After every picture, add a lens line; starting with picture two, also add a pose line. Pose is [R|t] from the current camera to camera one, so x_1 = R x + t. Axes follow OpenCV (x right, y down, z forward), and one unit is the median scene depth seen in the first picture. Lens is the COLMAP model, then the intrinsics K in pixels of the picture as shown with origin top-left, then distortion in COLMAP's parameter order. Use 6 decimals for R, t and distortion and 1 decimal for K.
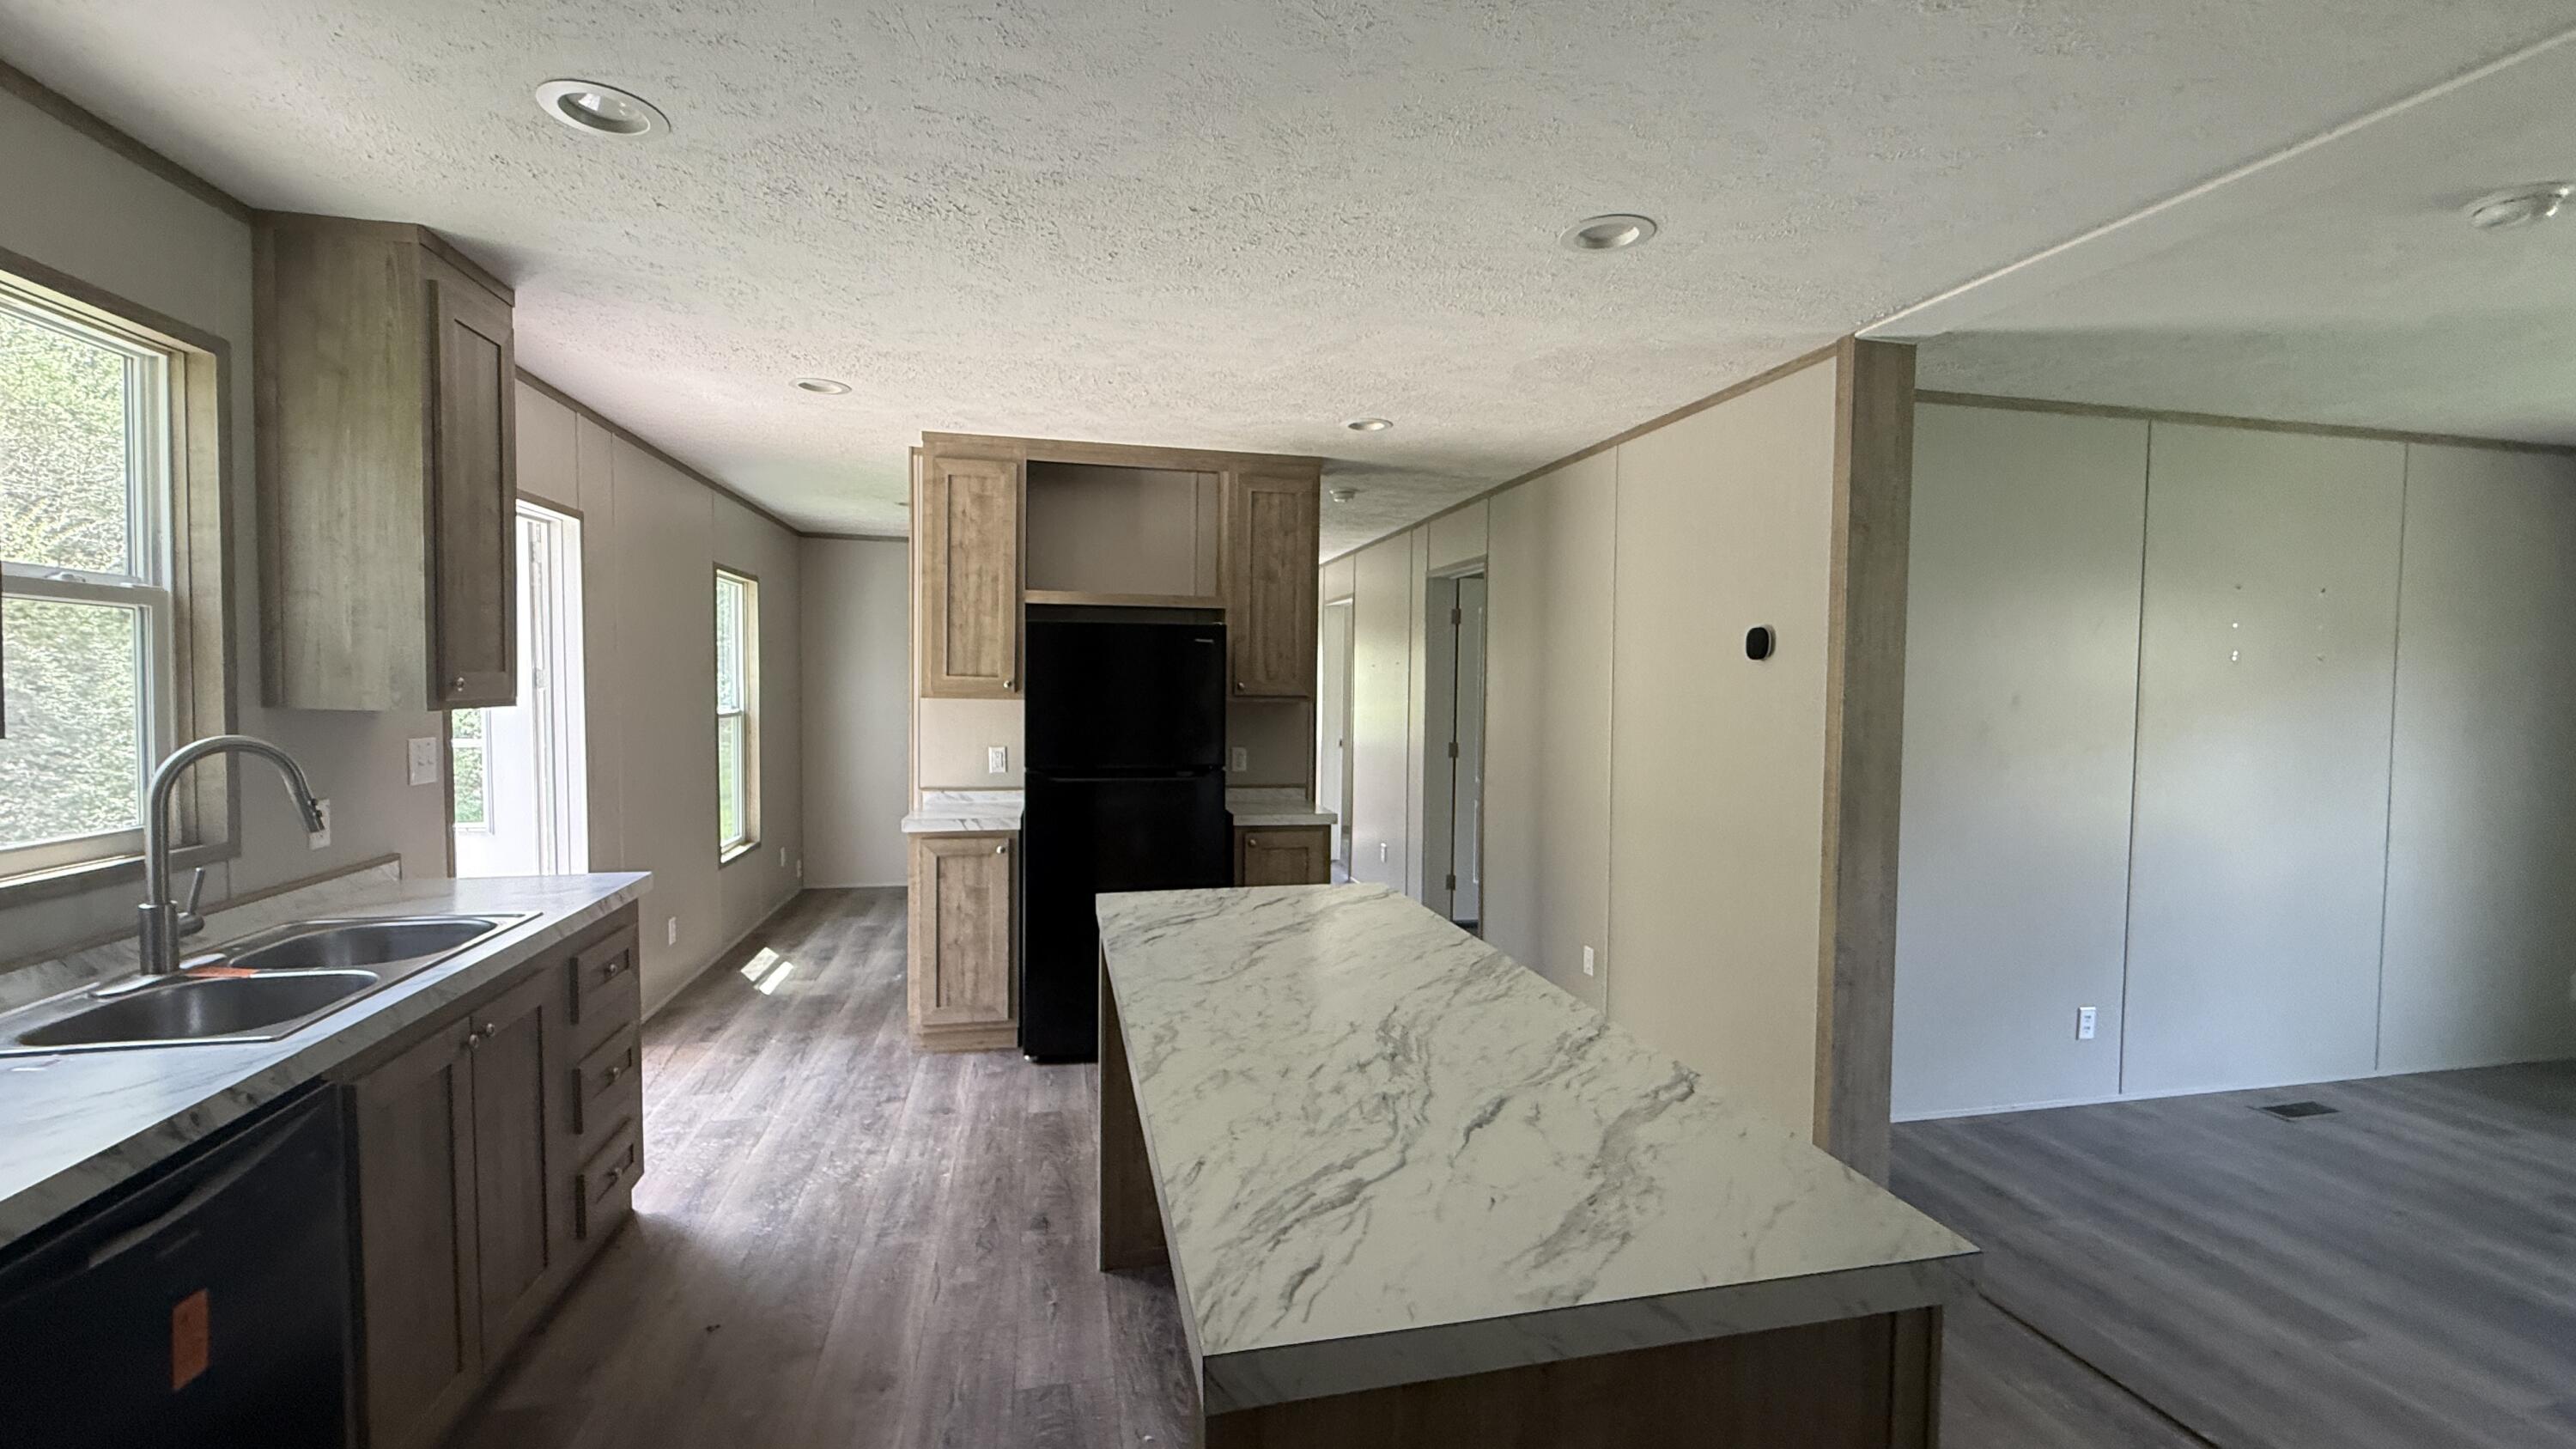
lens RADIAL K [[1029.8, 0, 1283.0], [0, 1029.8, 719.1], [0, 0, 1]] dist [0.001307, 0.000537]
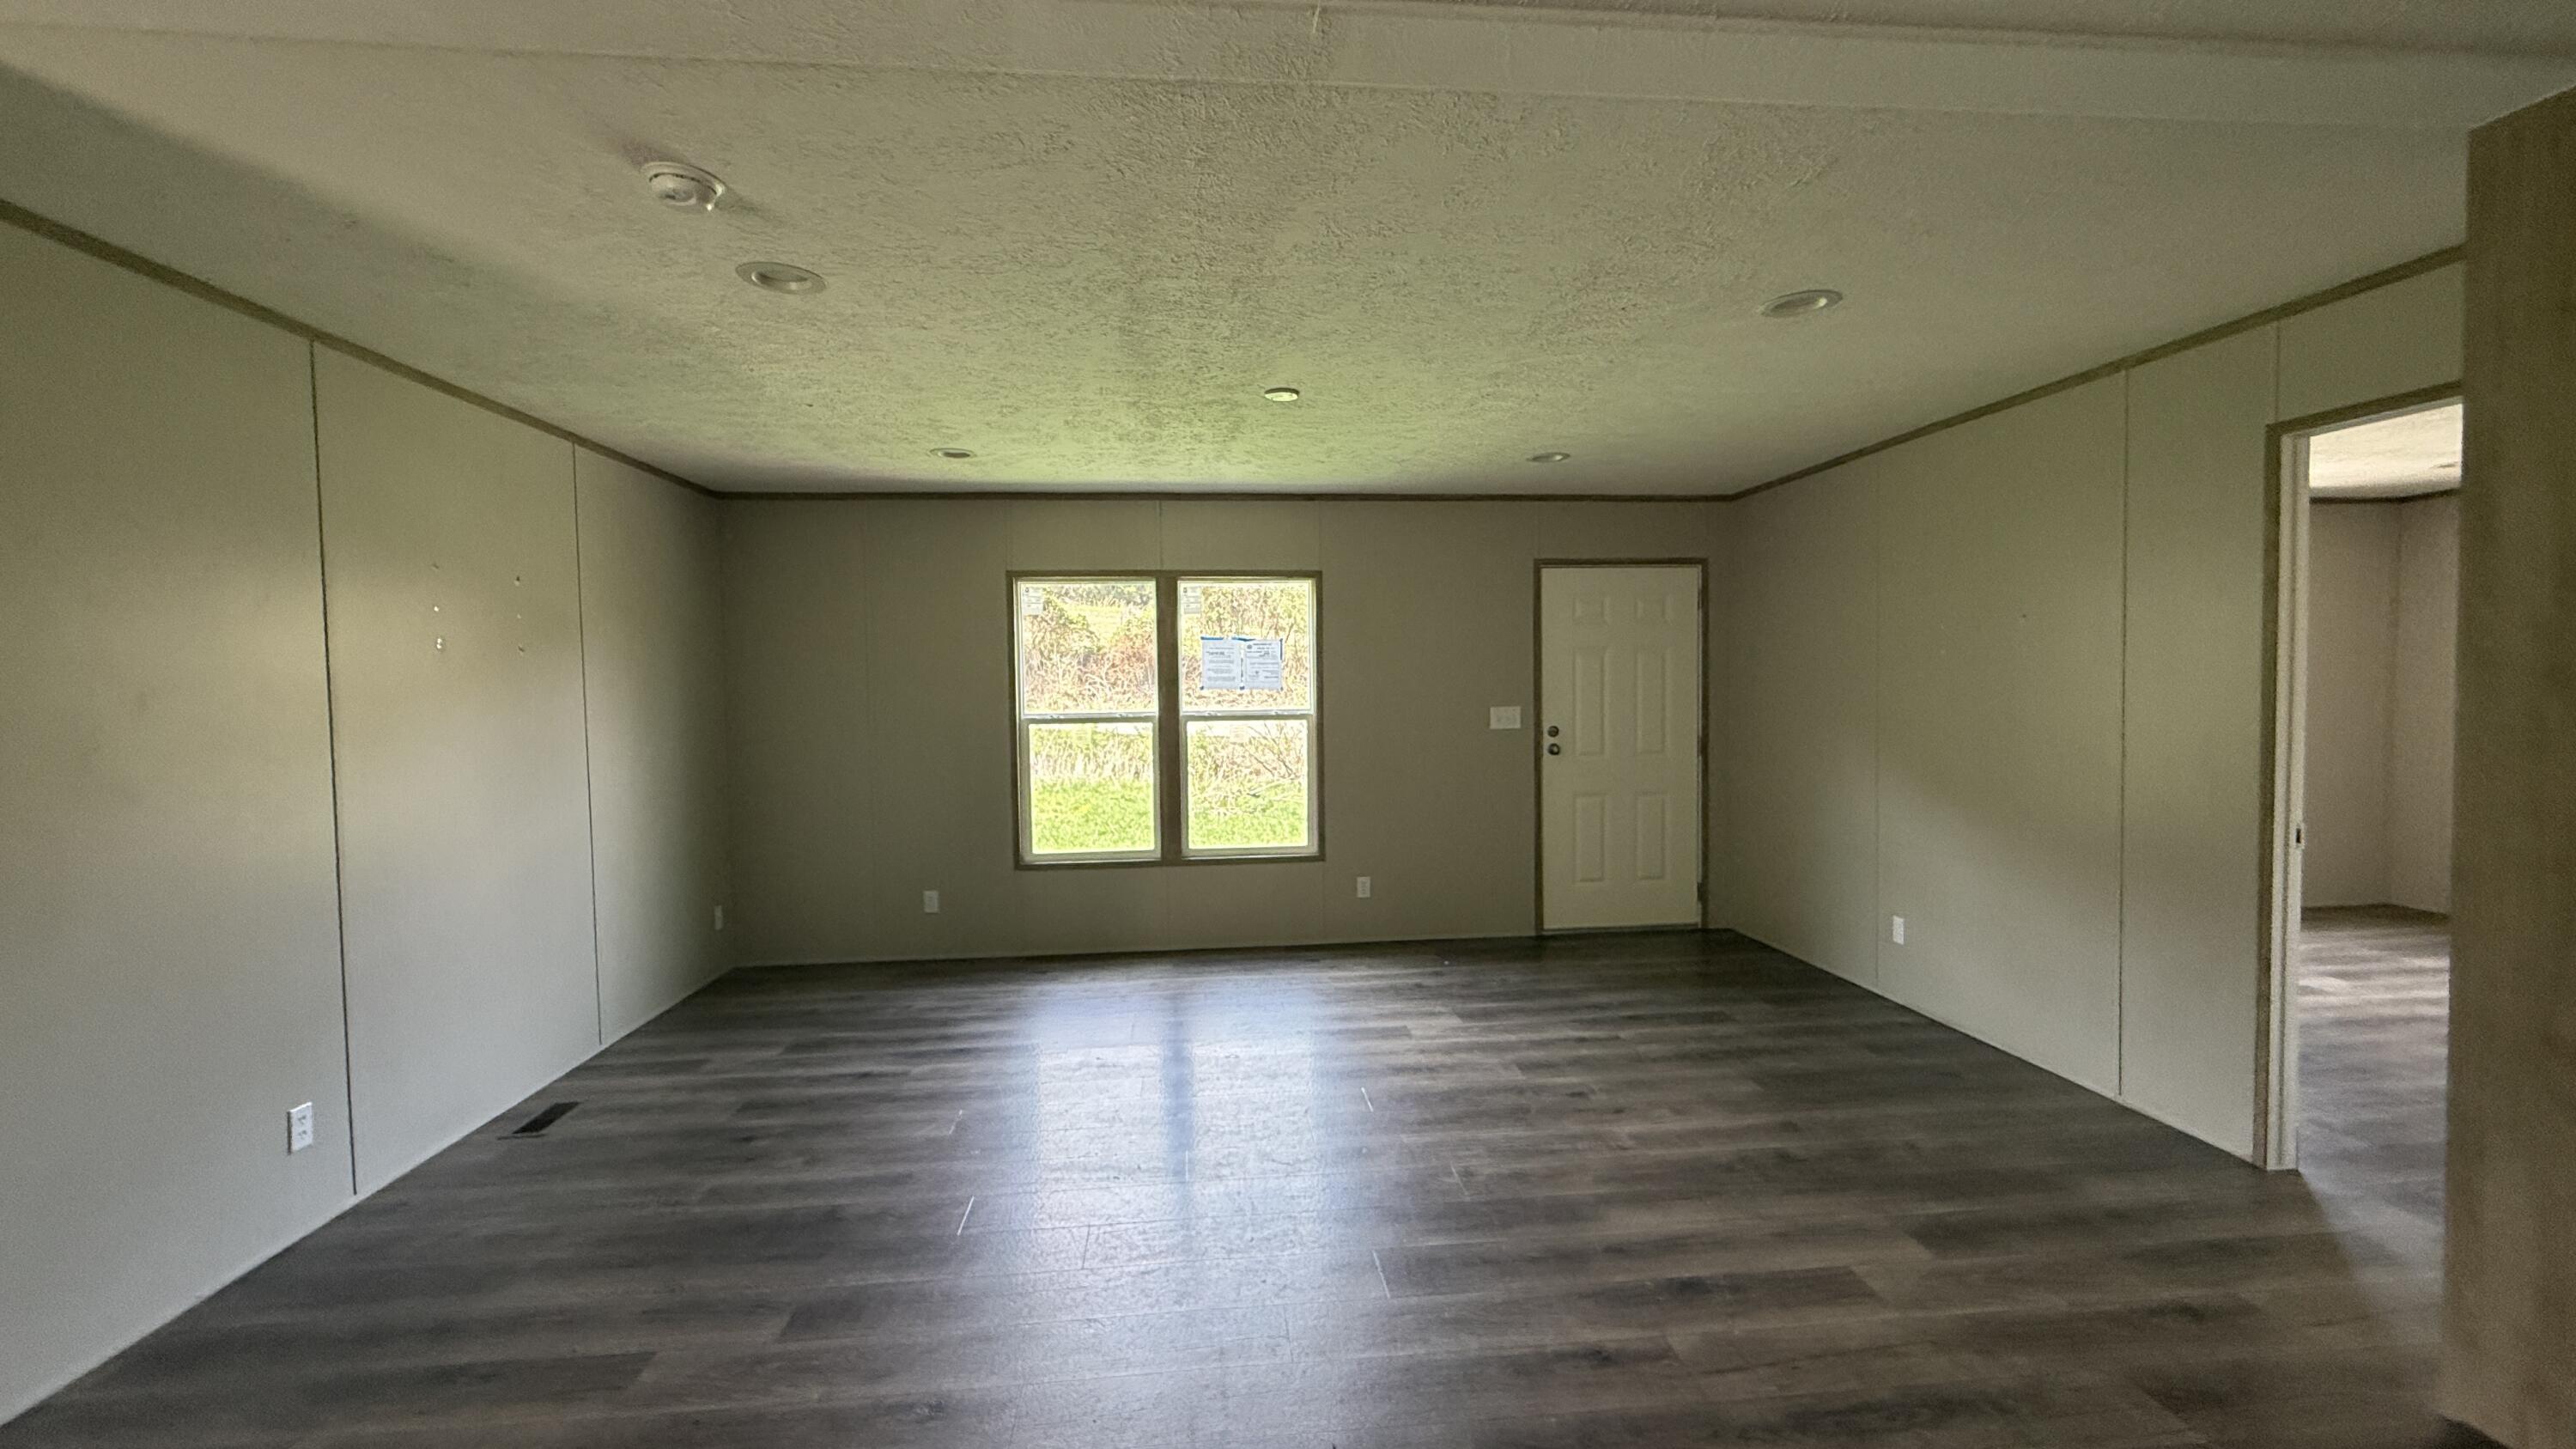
lens RADIAL K [[1029.8, 0, 1282.0], [0, 1029.8, 727.0], [0, 0, 1]] dist [0.001307, 0.000537]
pose [[0.127744, -0.055418, 0.990258, 0.143435], [0.048357, 0.997598, 0.049591, 0.004019], [-0.990628, 0.041551, 0.130117, 0.183277]]
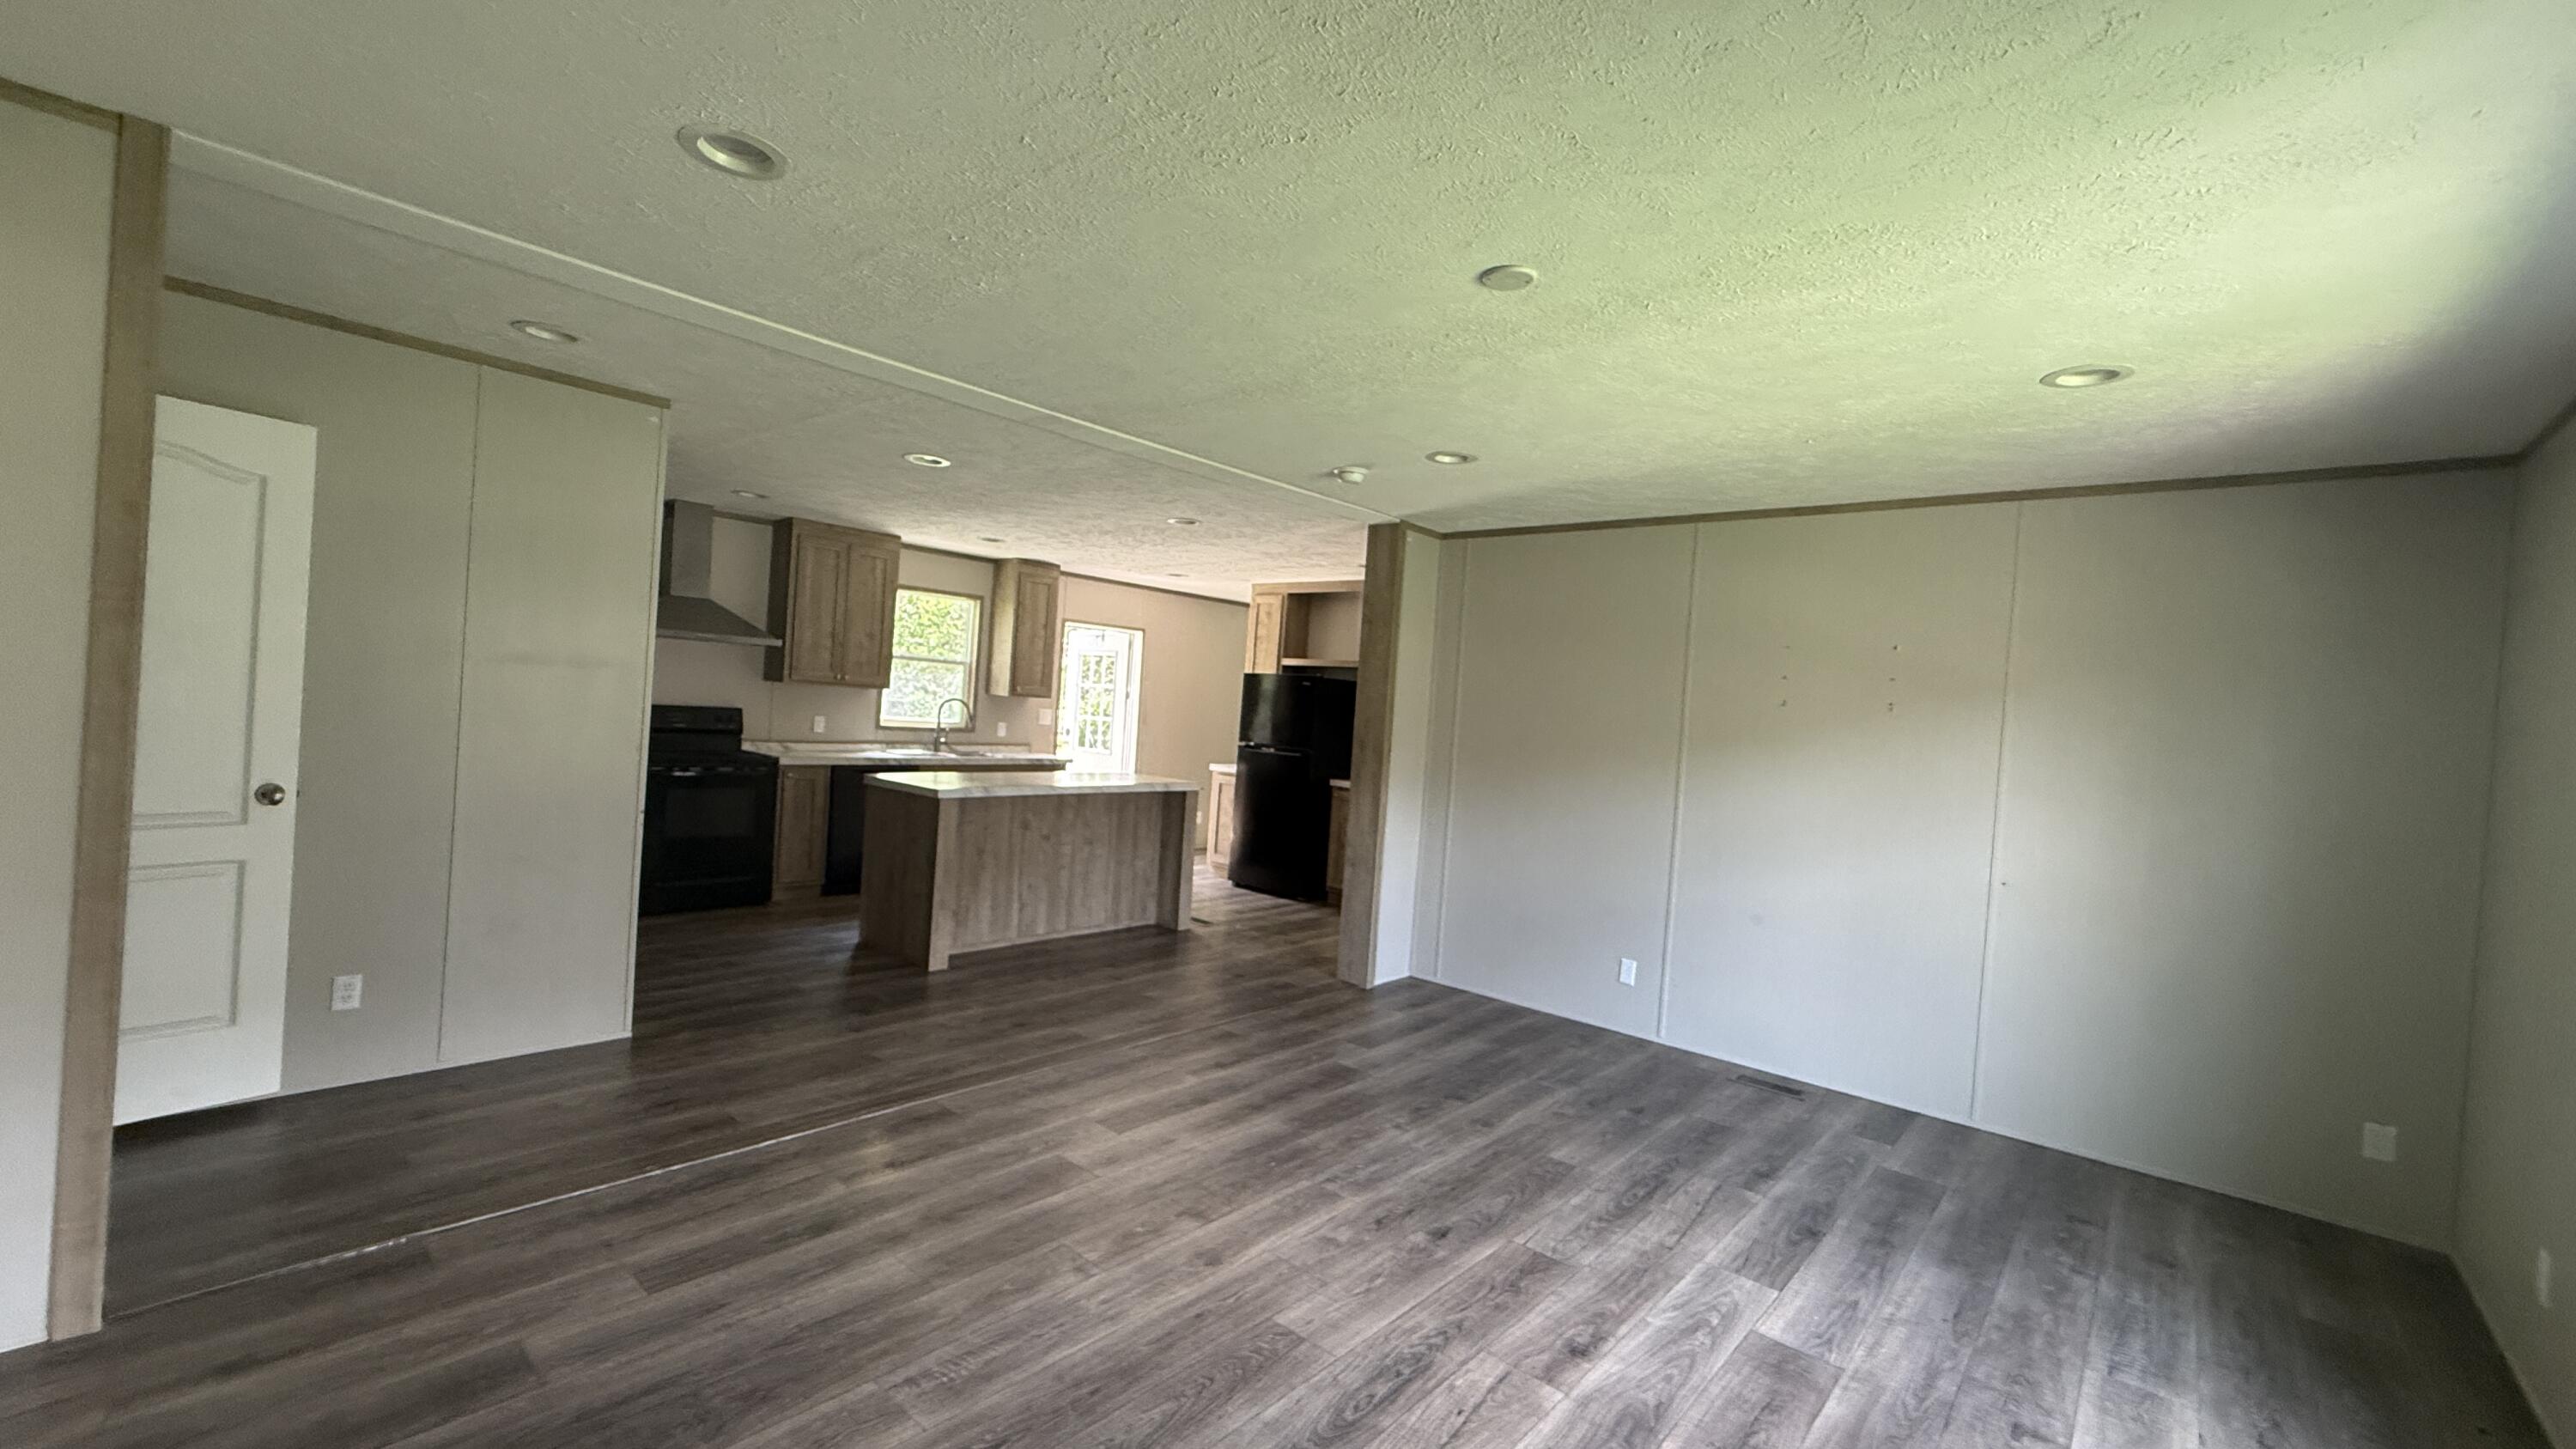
lens RADIAL K [[1029.8, 0, 1285.4], [0, 1029.8, 724.7], [0, 0, 1]] dist [0.001307, 0.000537]
pose [[0.590635, 0.041632, -0.805864, 1.756577], [-0.089002, 0.995936, -0.013780, 0.038302], [0.802016, 0.079862, 0.591940, -0.218112]]
